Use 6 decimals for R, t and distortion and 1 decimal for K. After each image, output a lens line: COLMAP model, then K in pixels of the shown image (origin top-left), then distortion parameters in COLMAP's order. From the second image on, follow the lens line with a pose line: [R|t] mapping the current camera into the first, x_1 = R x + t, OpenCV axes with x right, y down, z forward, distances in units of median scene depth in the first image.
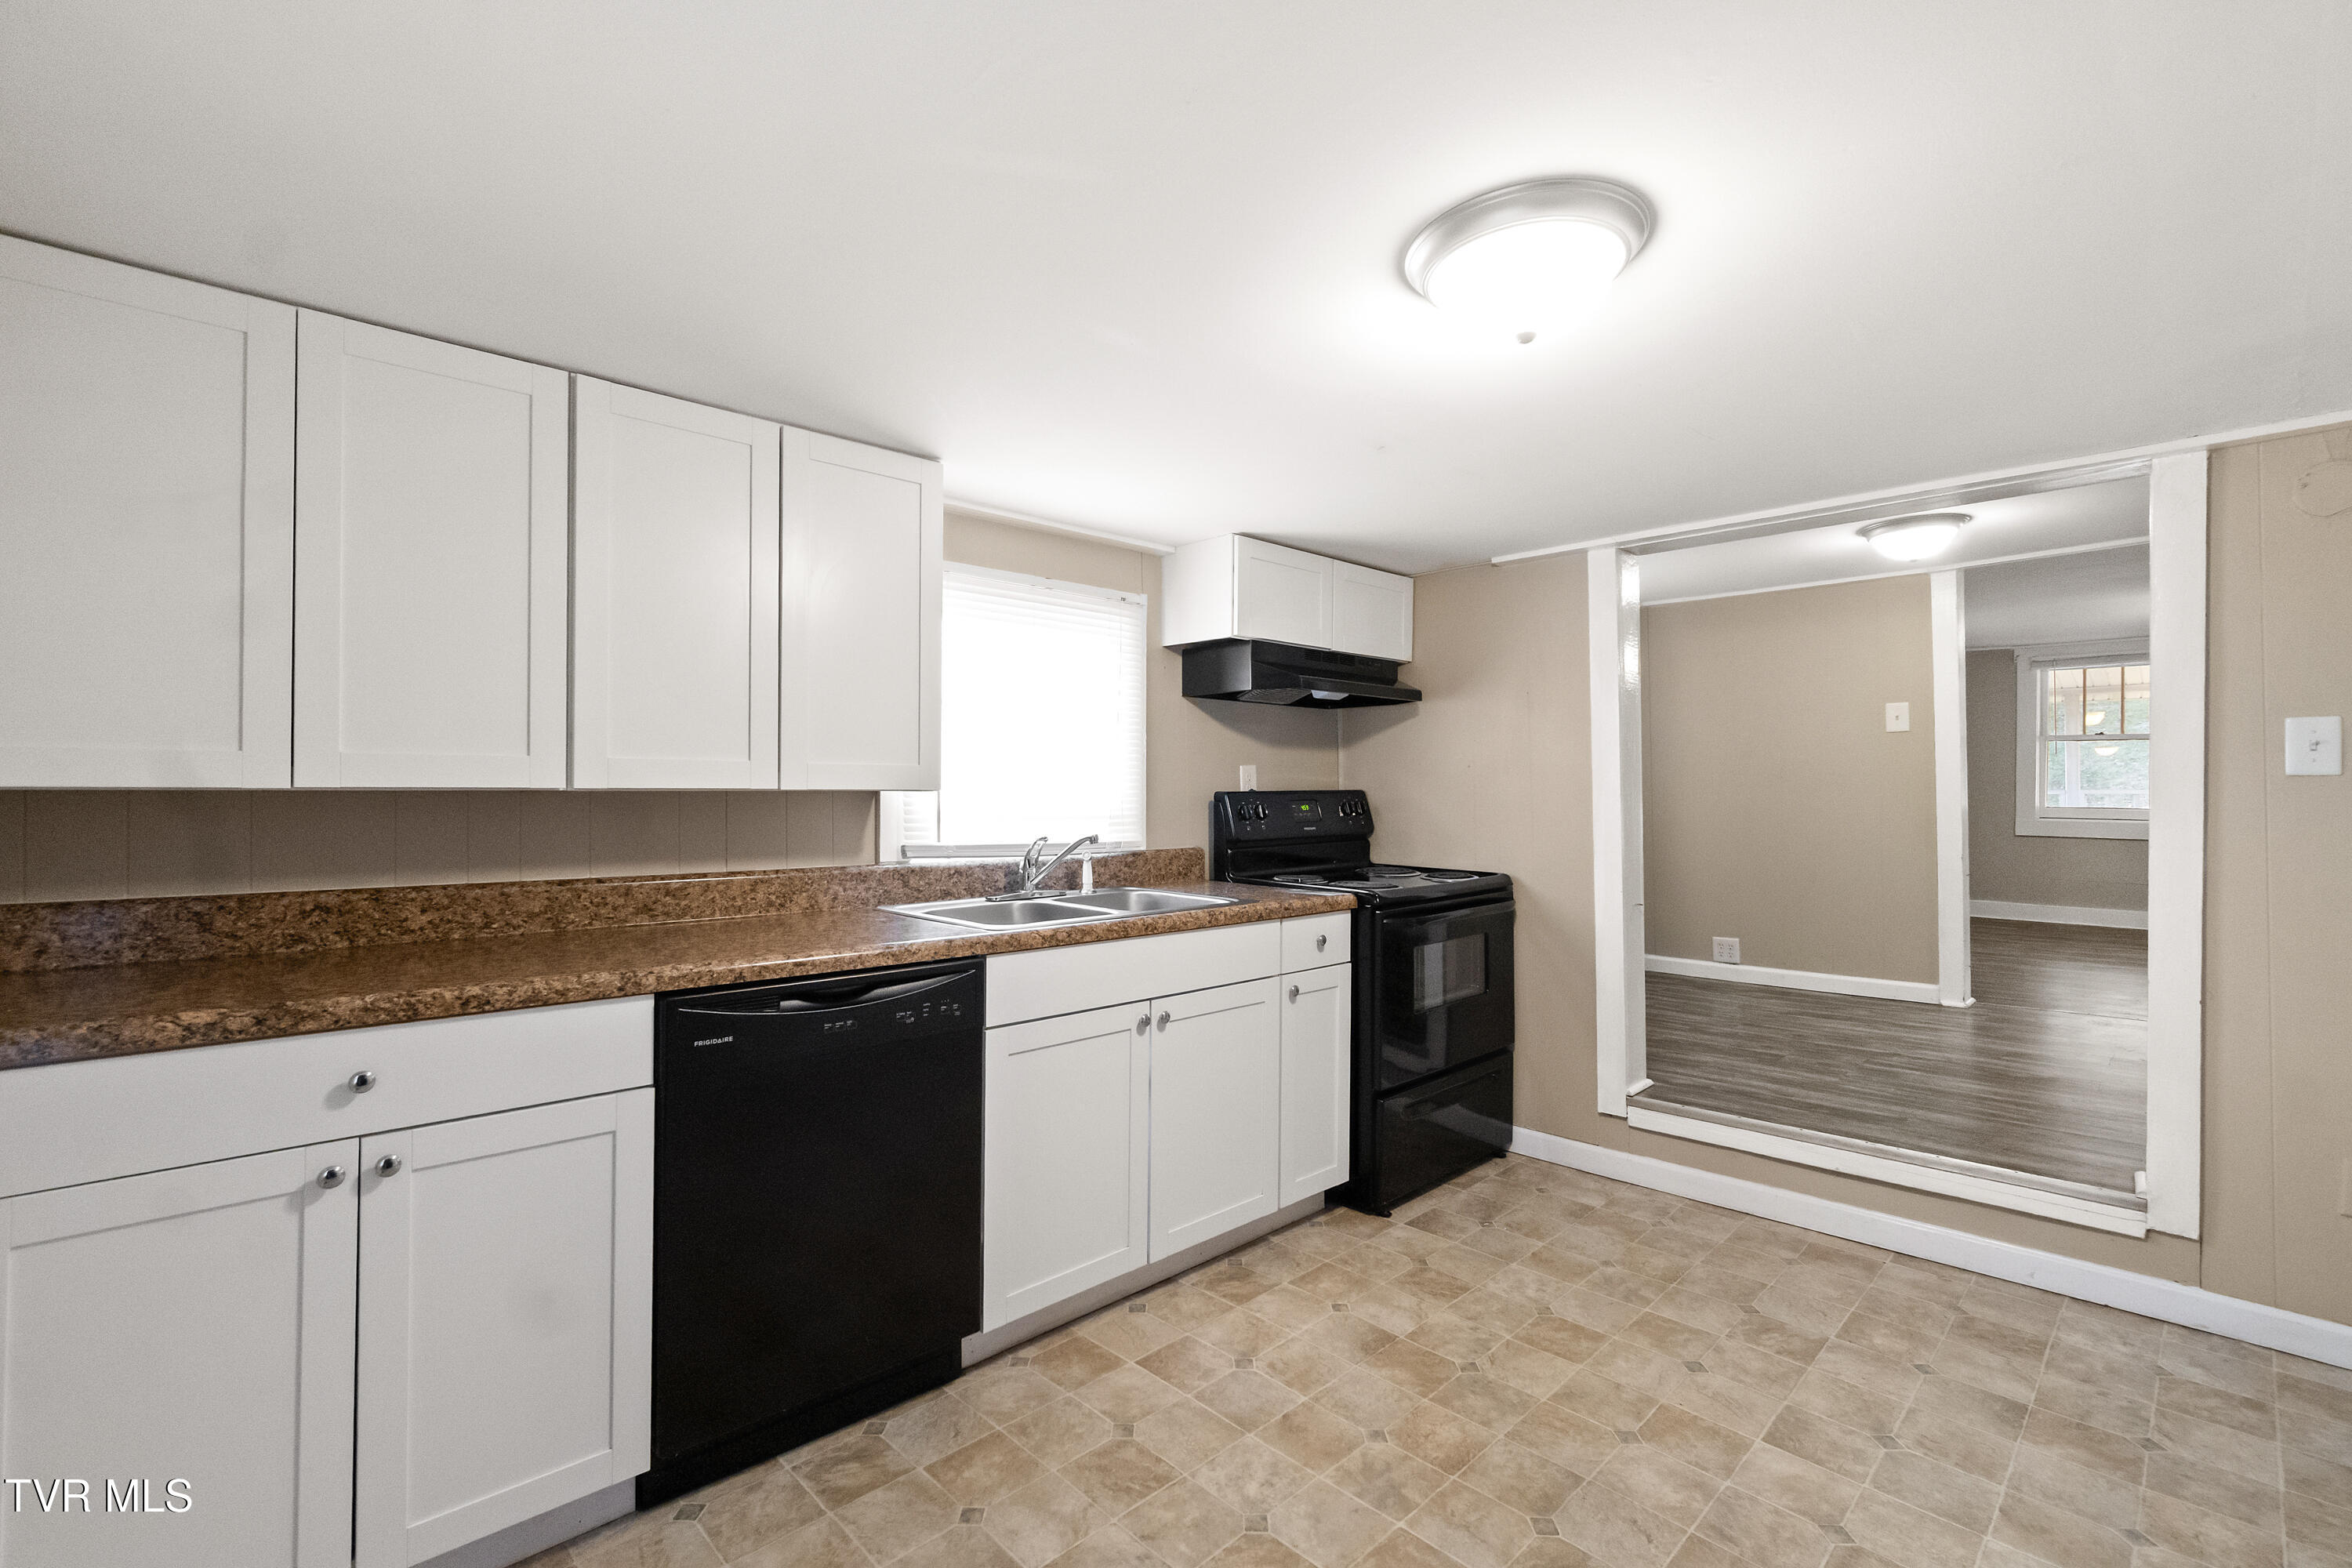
lens RADIAL K [[1031.8, 0, 1177.7], [0, 1031.8, 783.7], [0, 0, 1]] dist [-0.002833, 0.002055]
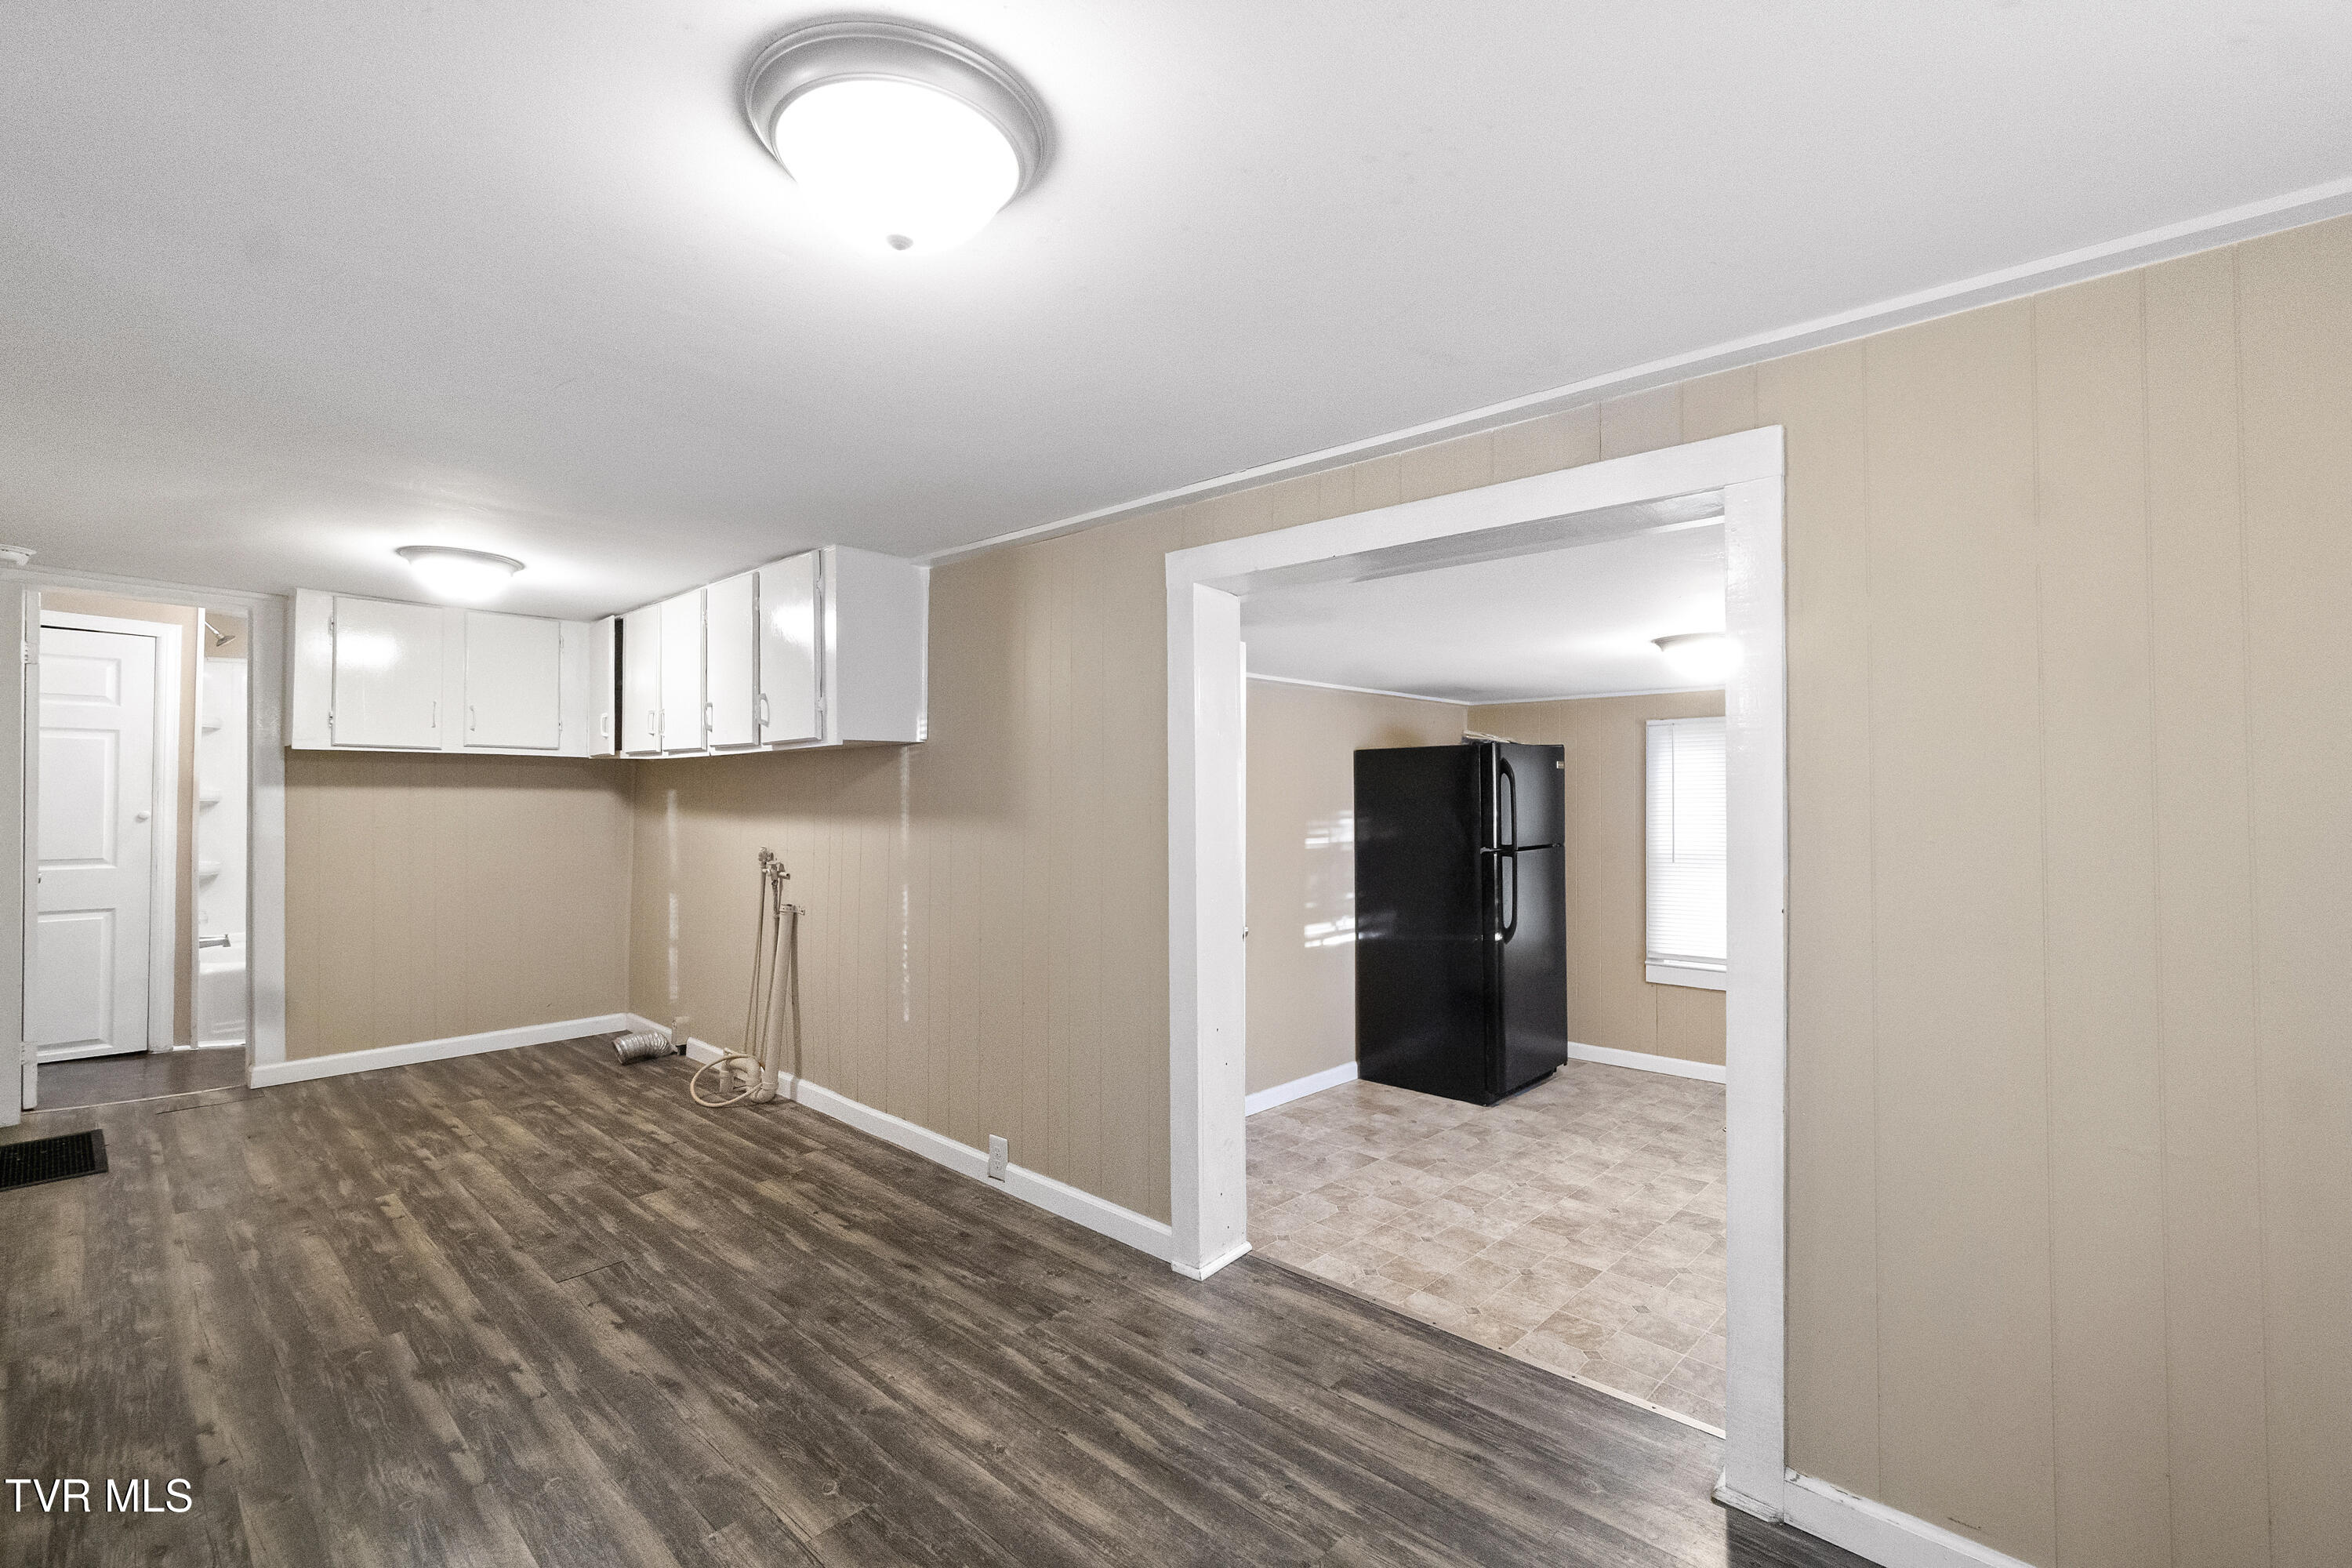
lens RADIAL K [[1031.8, 0, 1168.6], [0, 1031.8, 785.0], [0, 0, 1]] dist [-0.002833, 0.002055]
pose [[-0.999704, 0.002262, -0.024214, 1.050505], [0.002719, 0.999818, -0.018865, -0.085845], [0.024167, -0.018925, -0.999529, 2.139351]]
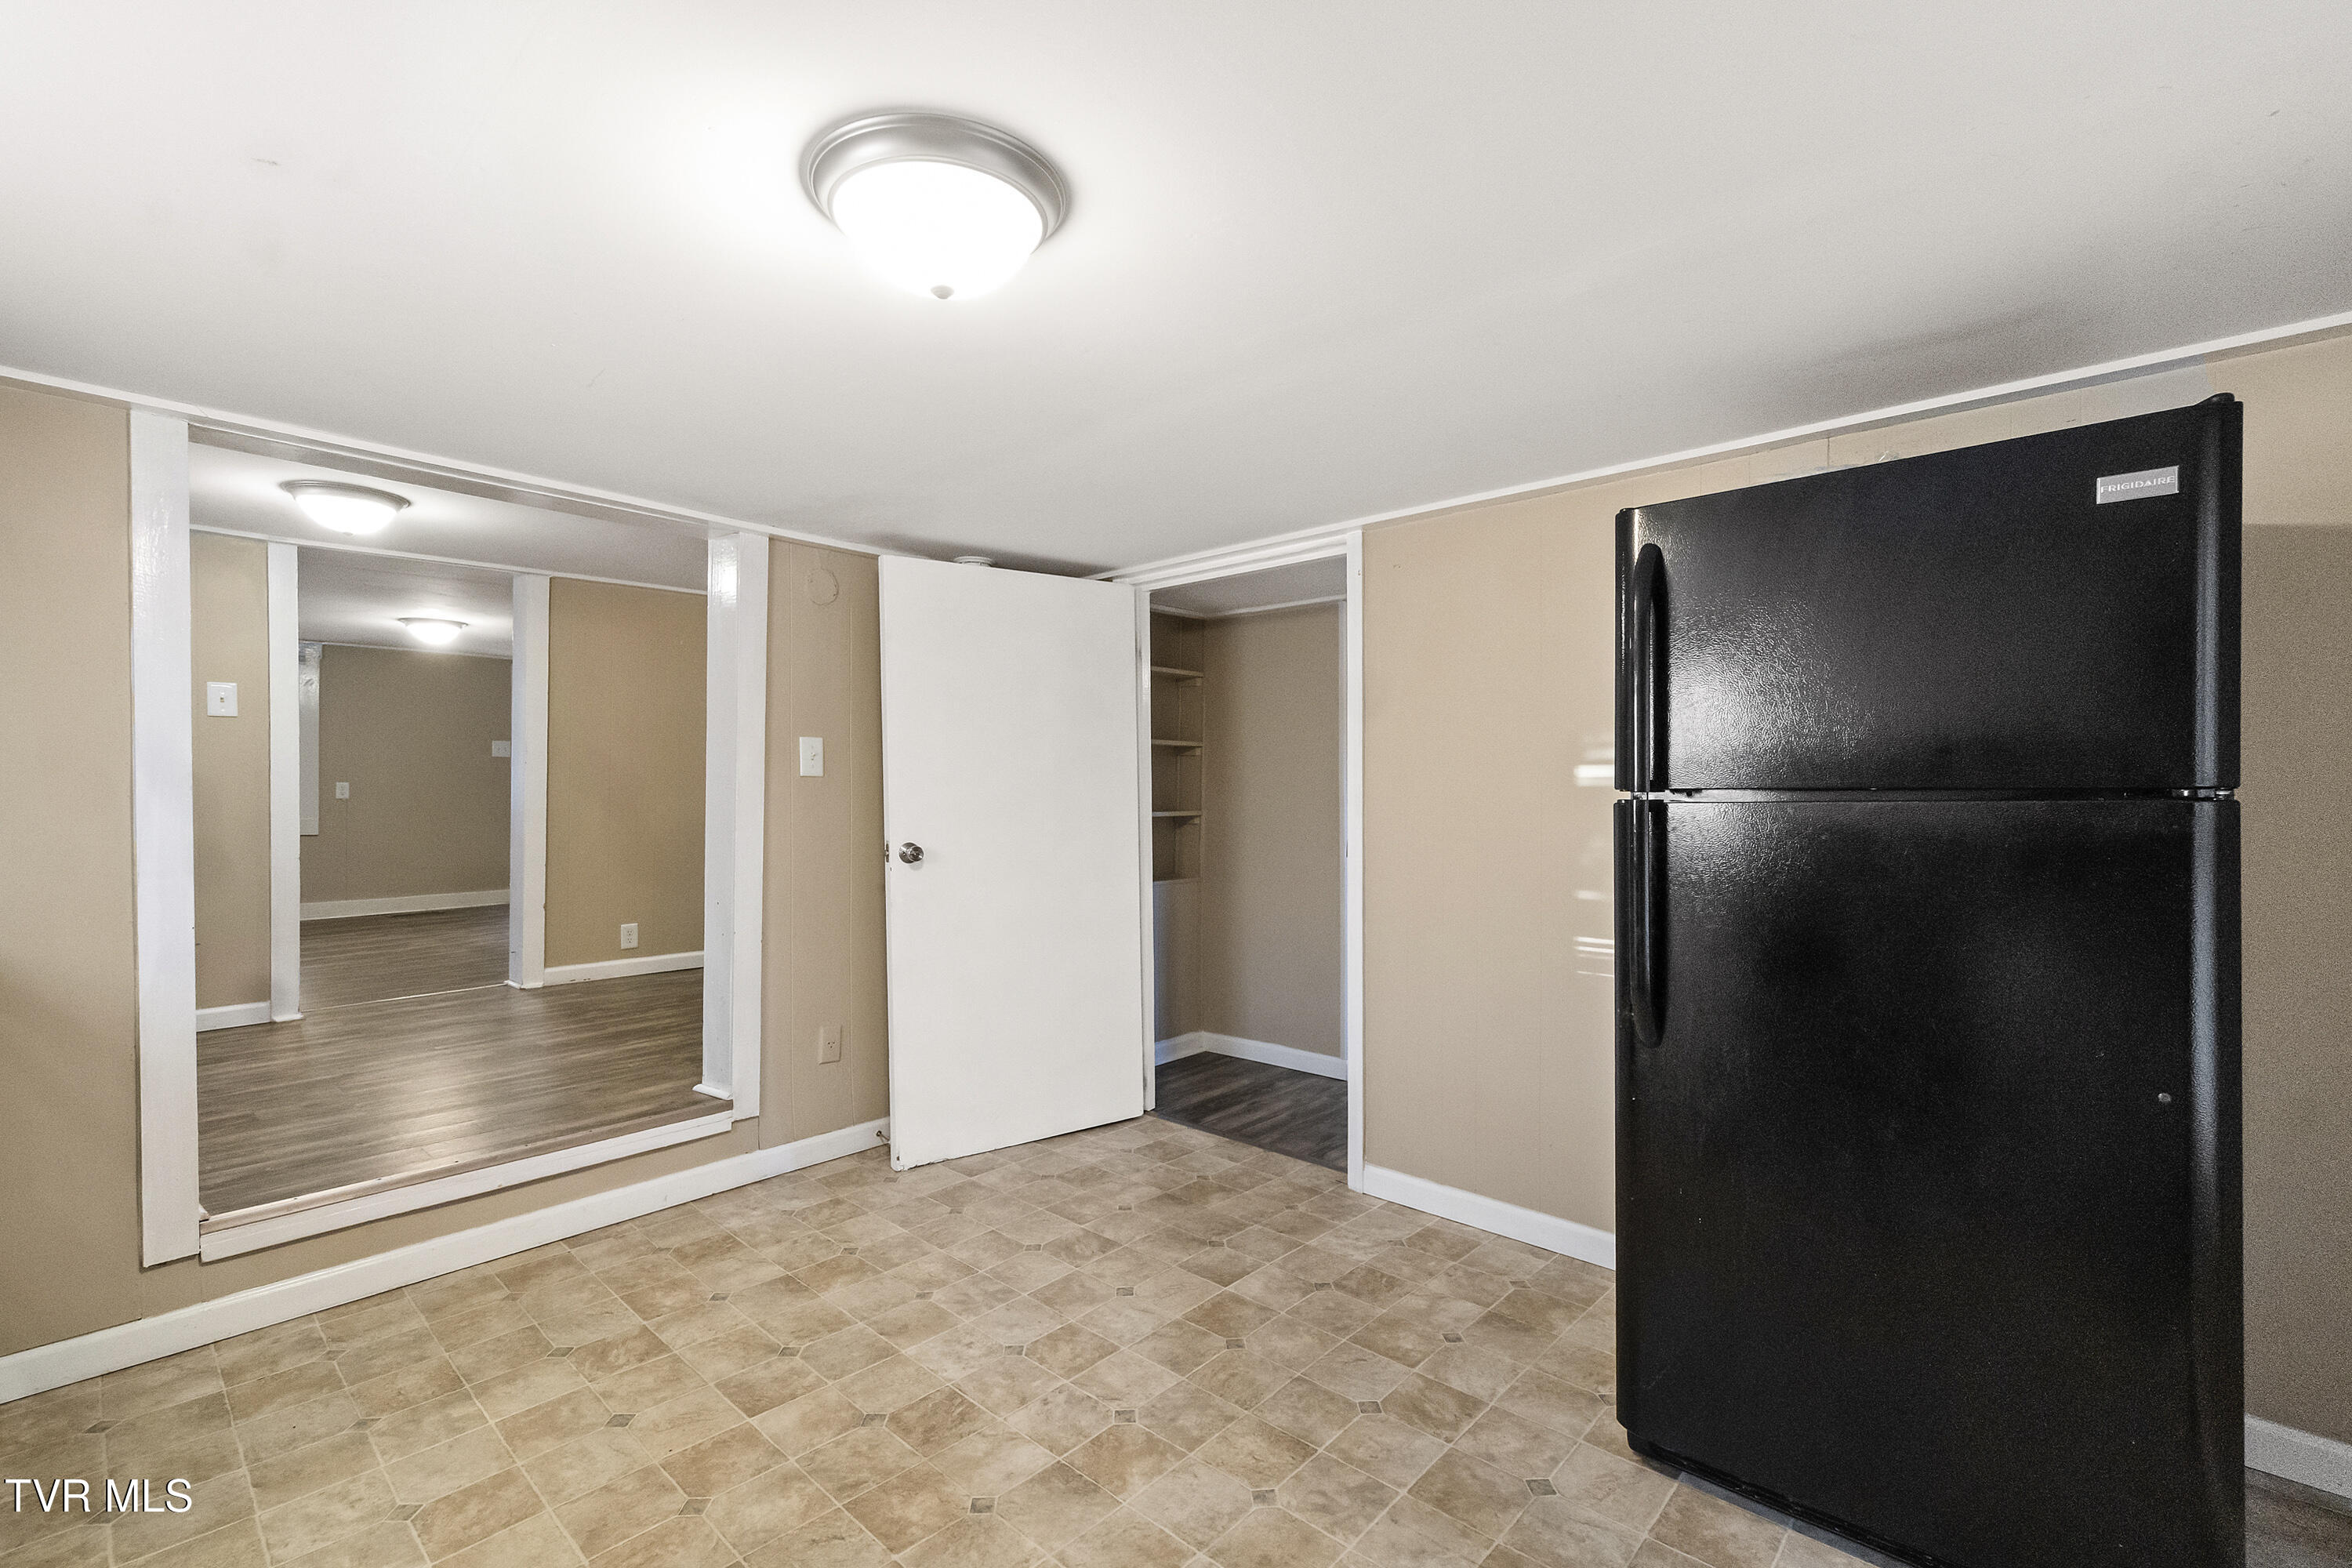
lens RADIAL K [[1031.8, 0, 1159.6], [0, 1031.8, 790.2], [0, 0, 1]] dist [-0.002833, 0.002055]
pose [[-0.049100, 0.000881, 0.998793, -0.385859], [-0.011318, 0.999935, -0.001438, 0.009322], [-0.998730, -0.011375, -0.049087, 0.528797]]
